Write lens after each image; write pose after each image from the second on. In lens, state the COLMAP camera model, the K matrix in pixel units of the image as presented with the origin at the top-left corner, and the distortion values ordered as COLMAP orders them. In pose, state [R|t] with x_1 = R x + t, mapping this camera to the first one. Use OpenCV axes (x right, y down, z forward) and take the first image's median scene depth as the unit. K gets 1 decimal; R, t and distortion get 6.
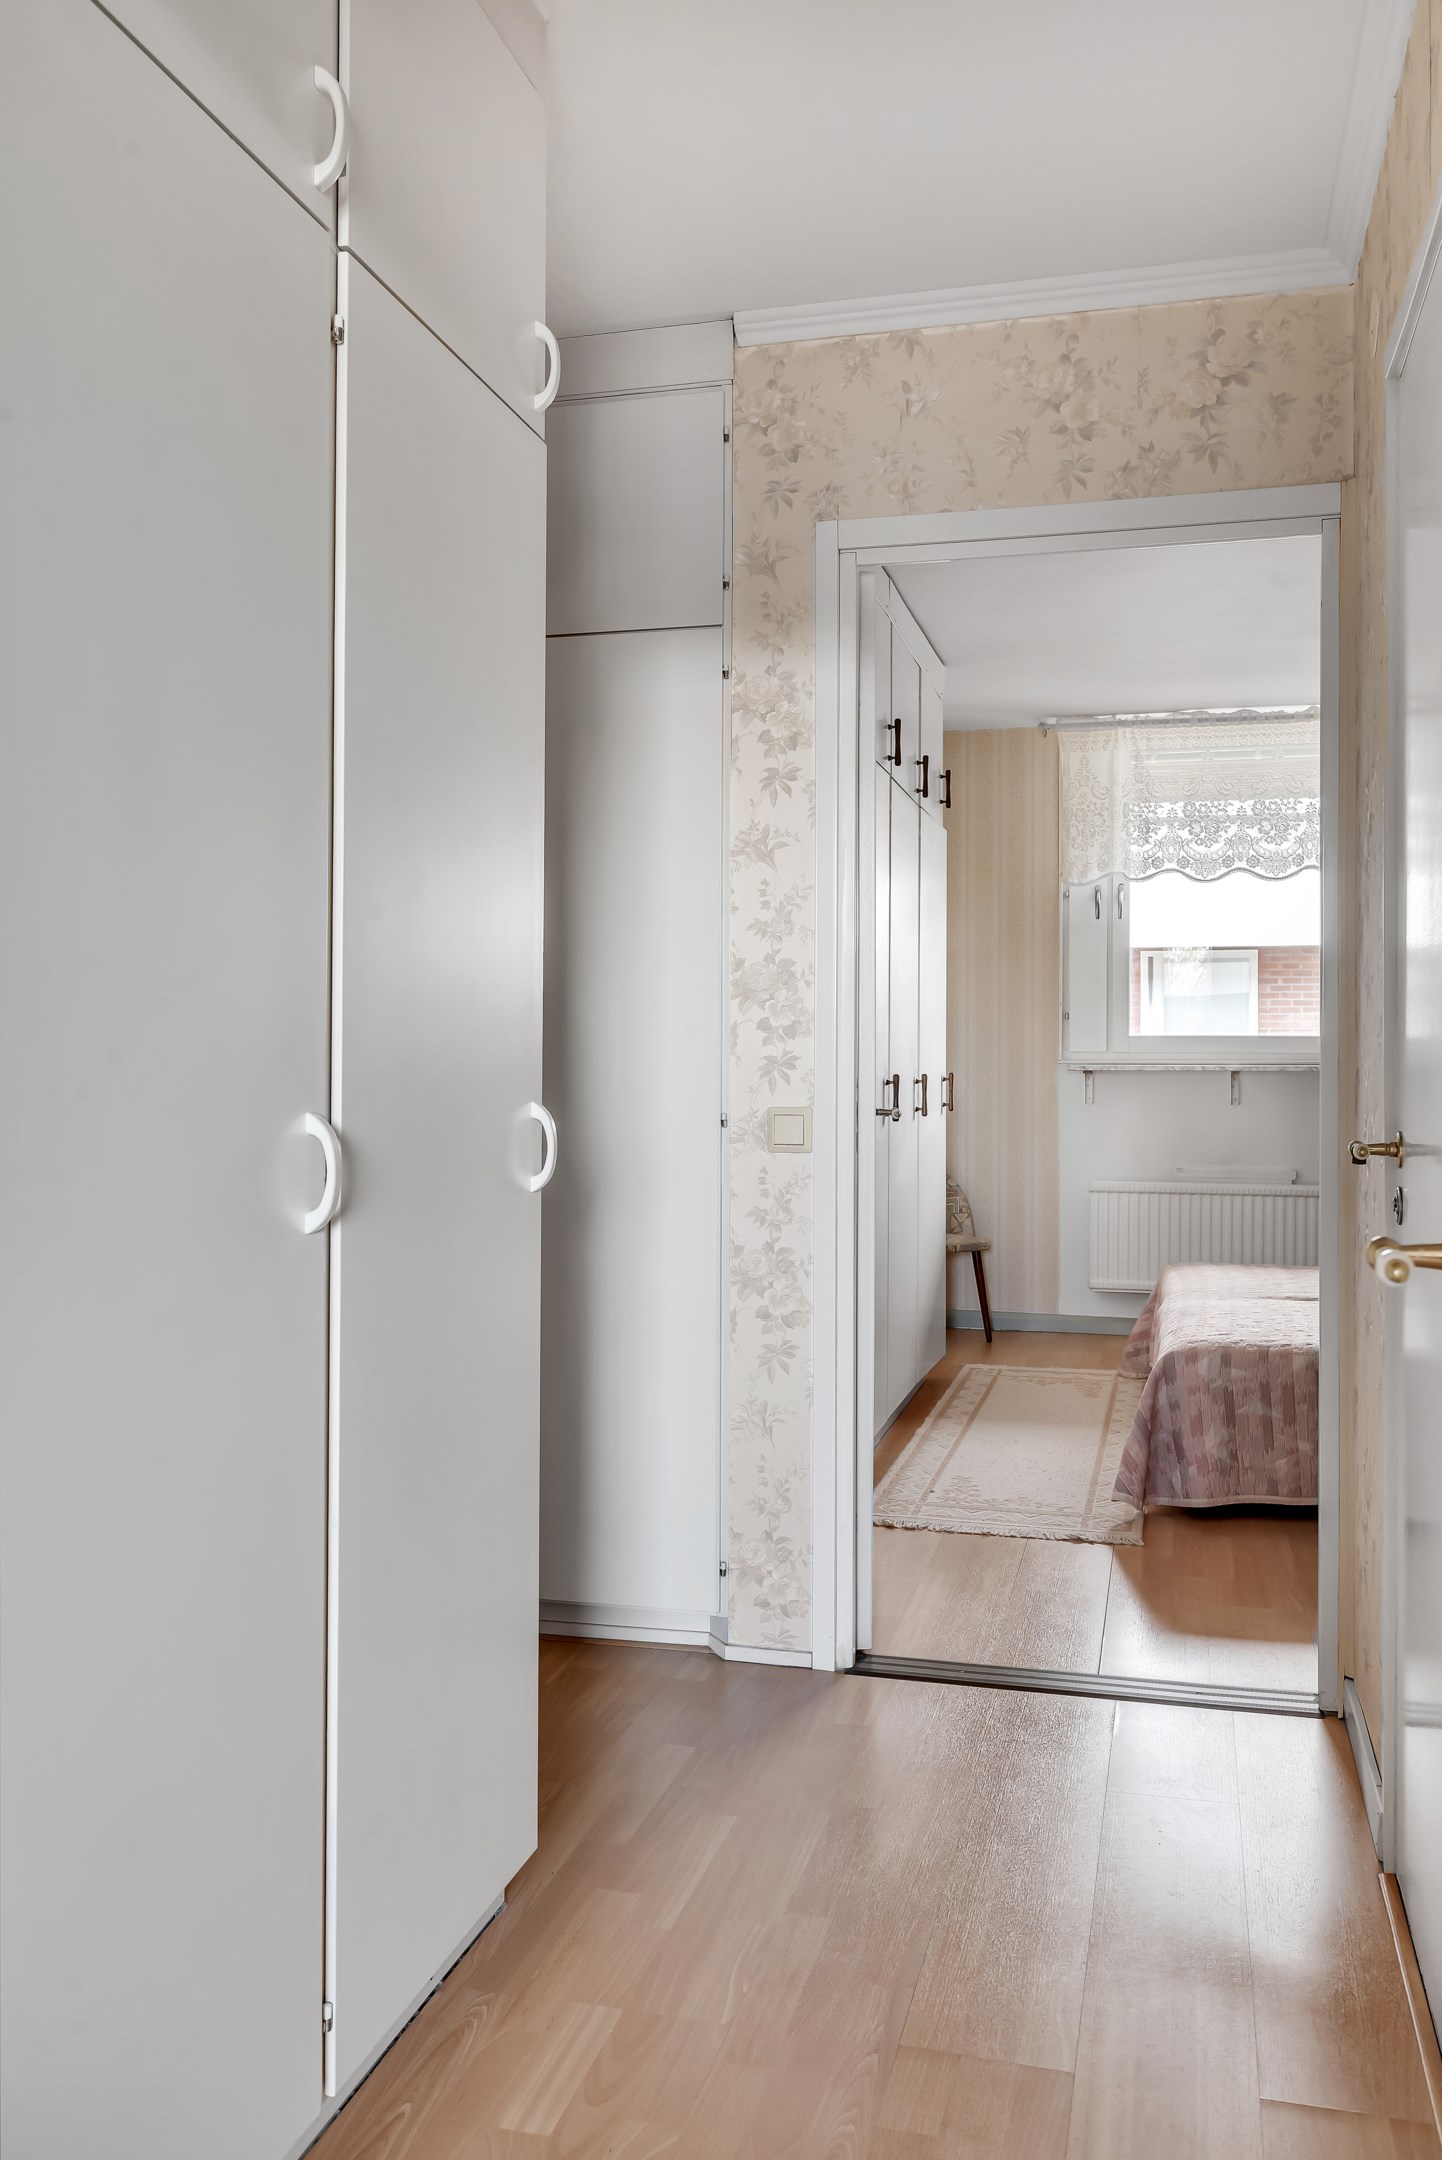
lens RADIAL K [[1791.5, 0, 719.5], [0, 1791.5, 1047.3], [0, 0, 1]] dist [0.003406, -0.000388]
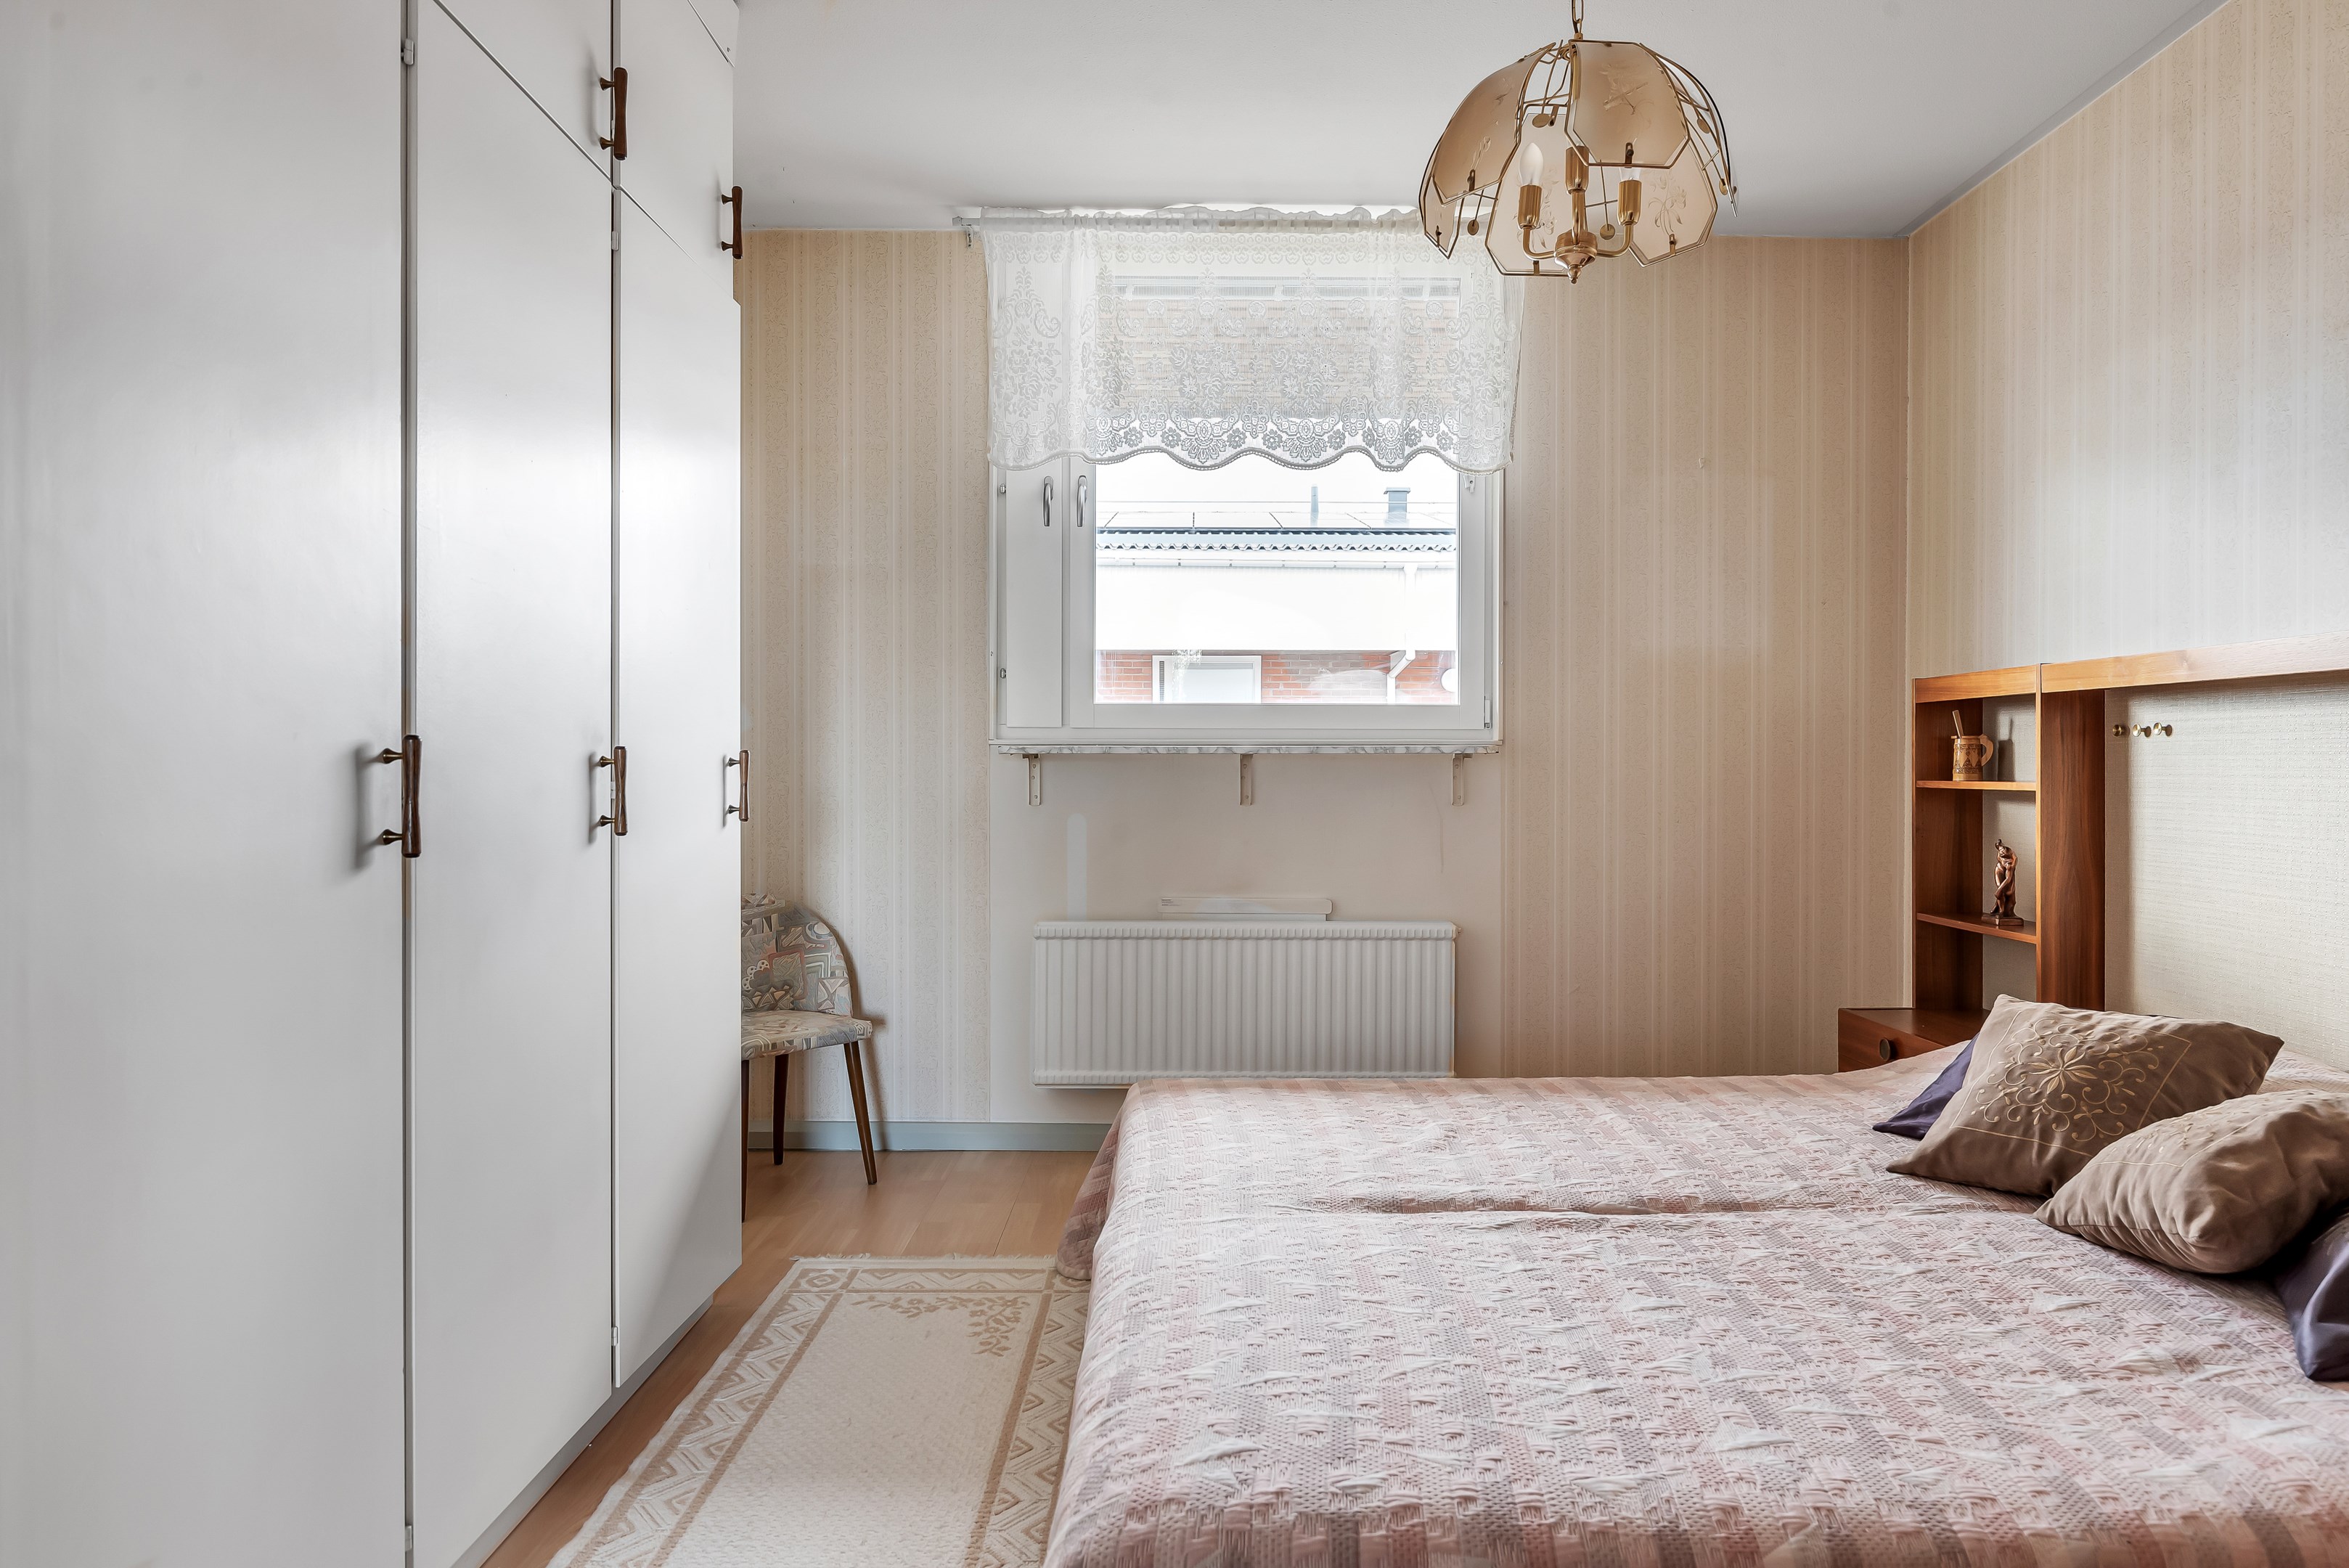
lens RADIAL K [[1613.5, 0, 1174.5], [0, 1613.5, 784.0], [0, 0, 1]] dist [-0.000921, -0.000076]
pose [[0.971333, -0.004362, 0.237682, 0.119779], [-0.000128, 0.999822, 0.018874, 0.013025], [-0.237722, -0.018363, 0.971160, 0.425874]]
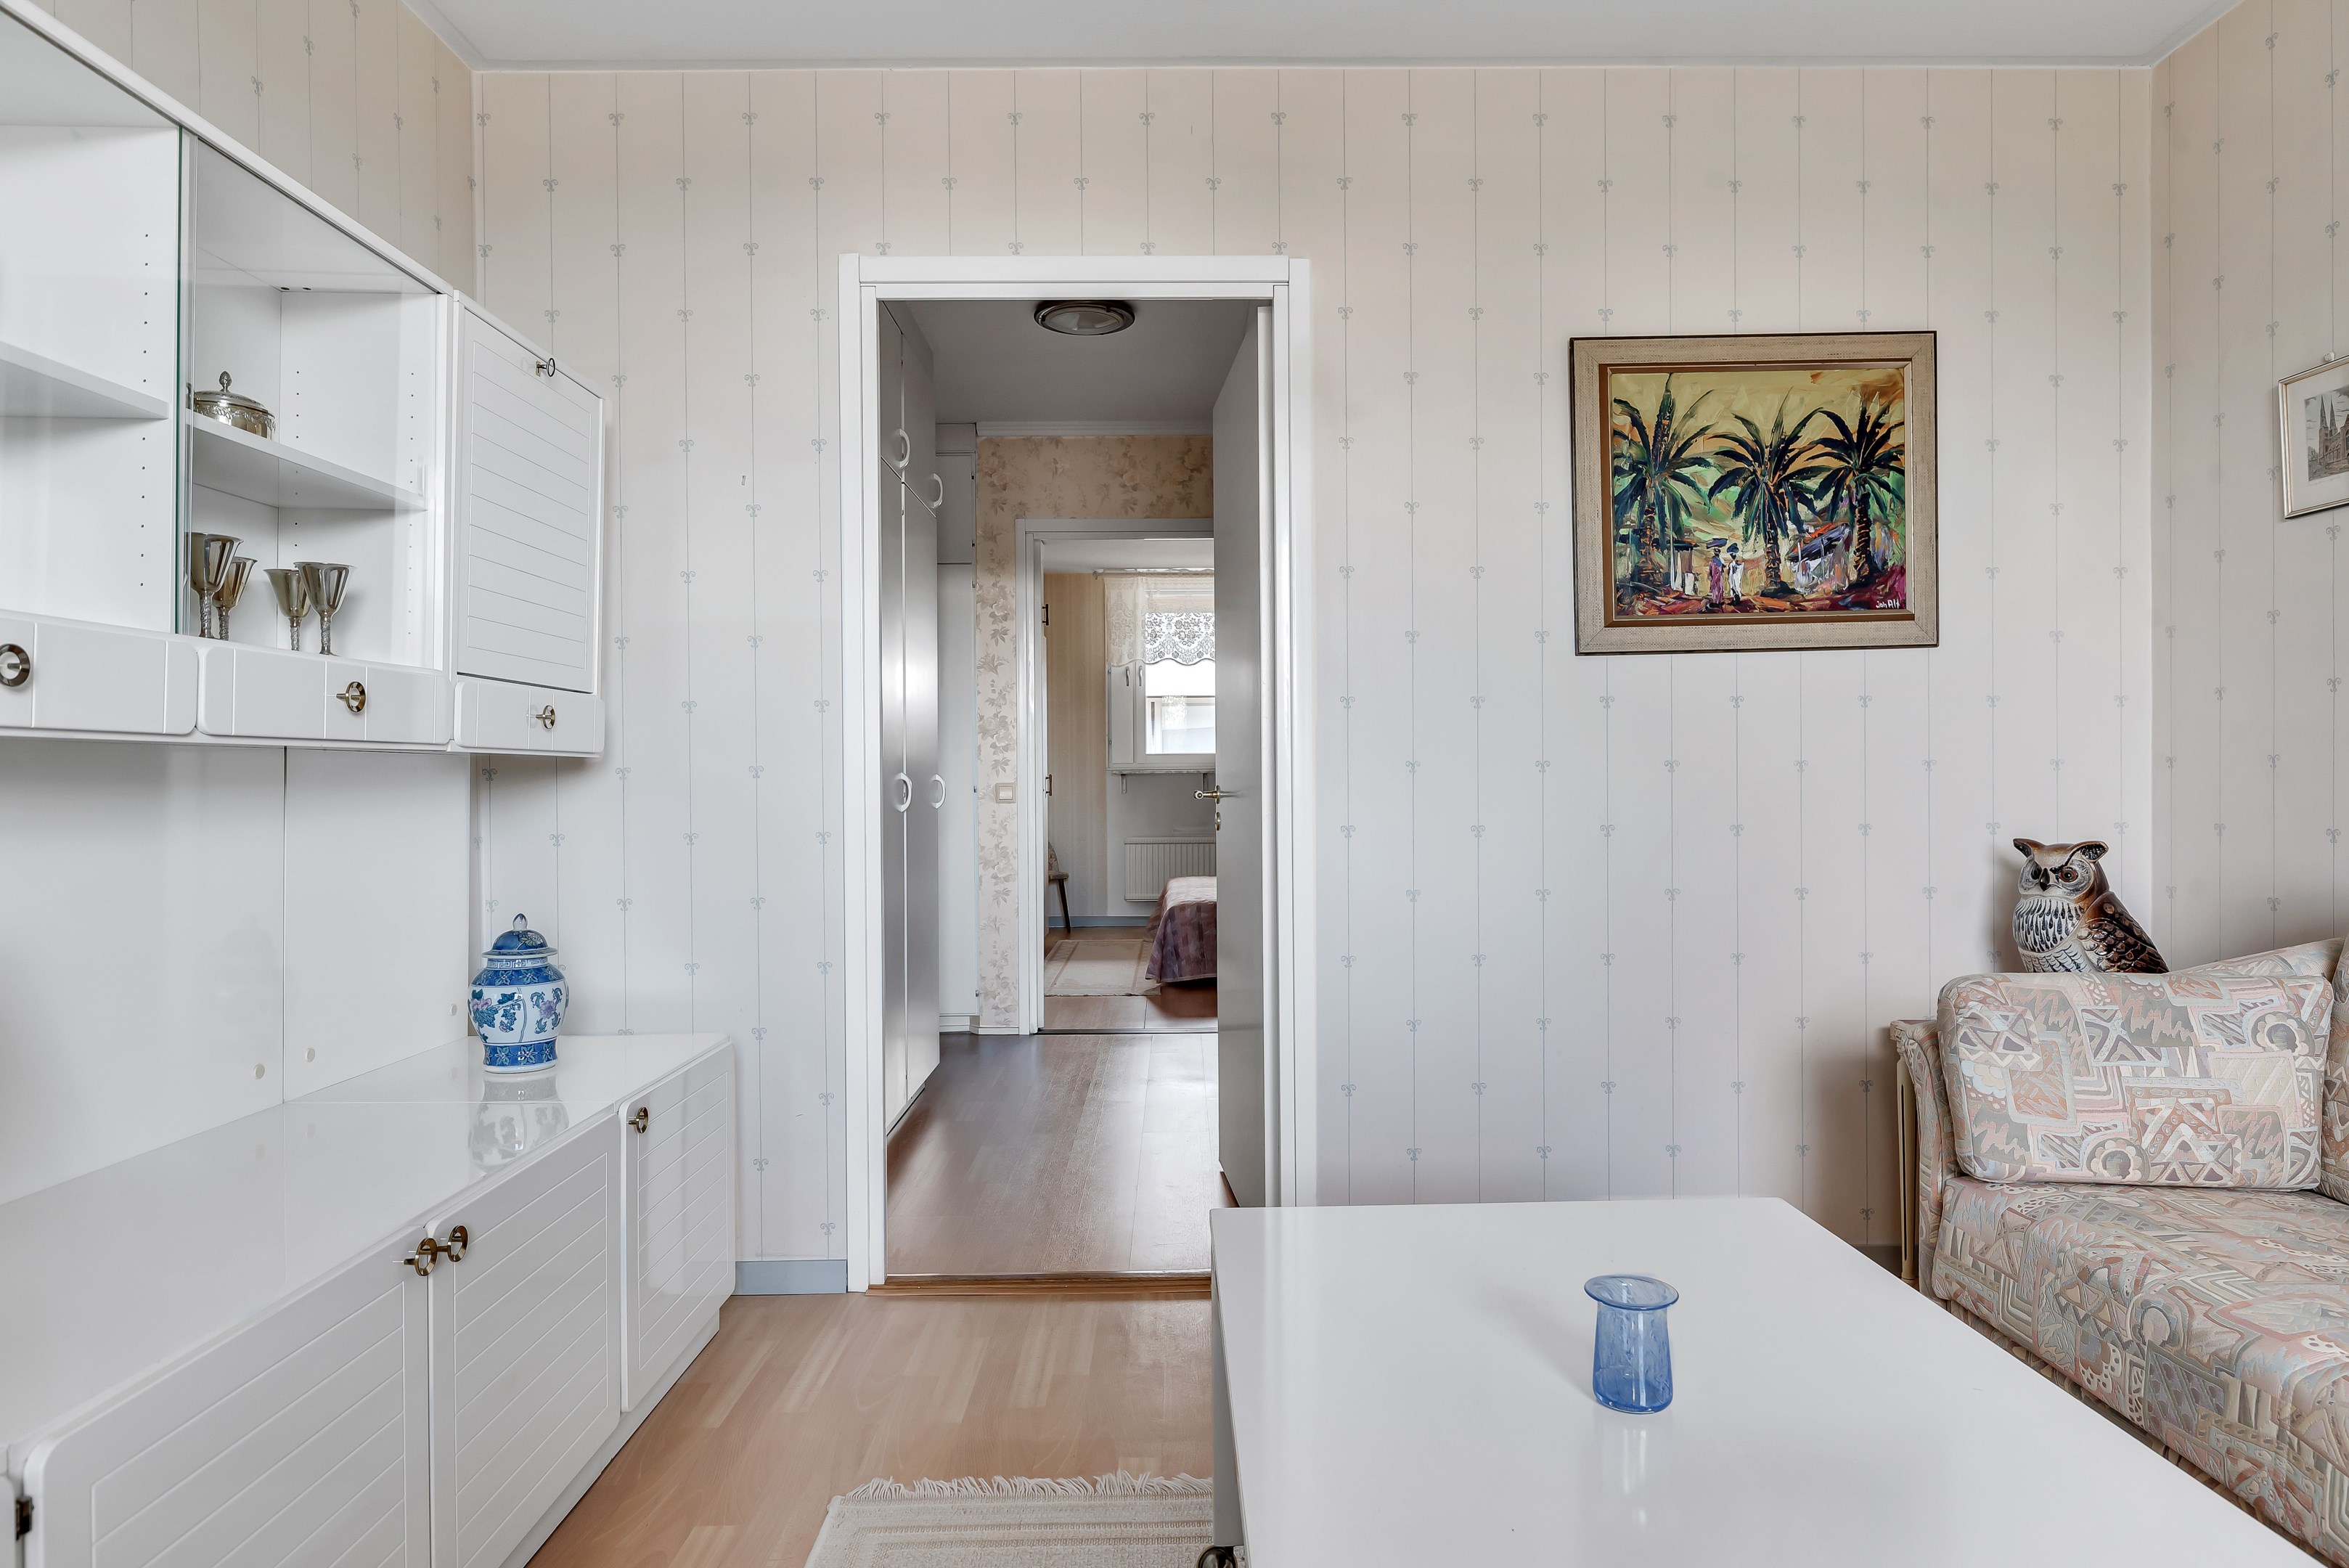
lens RADIAL K [[1613.5, 0, 1174.5], [0, 1613.5, 784.0], [0, 0, 1]] dist [-0.000921, -0.000076]
pose [[0.968023, -0.010756, 0.250631, -0.140325], [0.009316, 0.999933, 0.006930, 0.012505], [-0.250689, -0.004374, 0.968058, -0.532889]]
